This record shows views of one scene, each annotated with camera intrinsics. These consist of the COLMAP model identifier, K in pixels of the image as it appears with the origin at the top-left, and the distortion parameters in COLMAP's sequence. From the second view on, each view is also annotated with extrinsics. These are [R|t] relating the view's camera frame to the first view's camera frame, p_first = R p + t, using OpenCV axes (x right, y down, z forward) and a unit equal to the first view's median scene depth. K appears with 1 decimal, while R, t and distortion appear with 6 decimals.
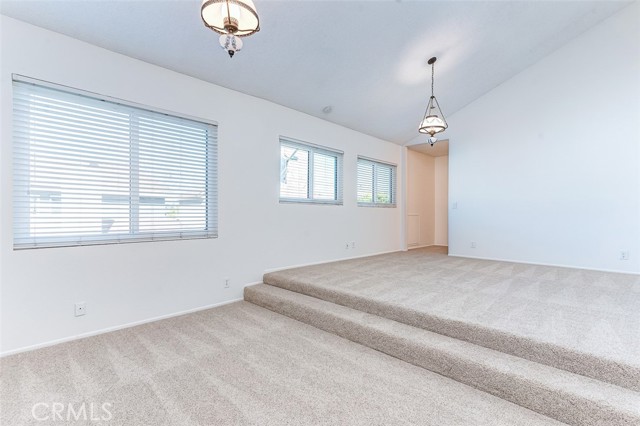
lens RADIAL K [[305.3, 0, 317.2], [0, 305.3, 213.3], [0, 0, 1]] dist [0.010002, -0.002540]
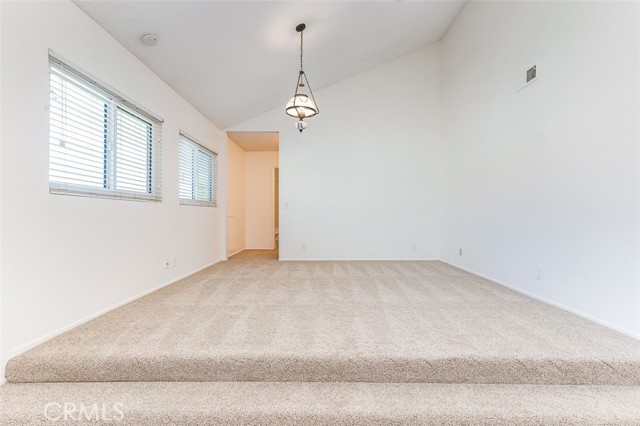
lens RADIAL K [[305.3, 0, 322.2], [0, 305.3, 213.4], [0, 0, 1]] dist [0.010002, -0.002540]
pose [[0.710917, -0.002447, 0.703272, -0.153080], [0.003372, 0.999994, 0.000070, -0.001509], [-0.703268, 0.002321, 0.710921, 0.362554]]
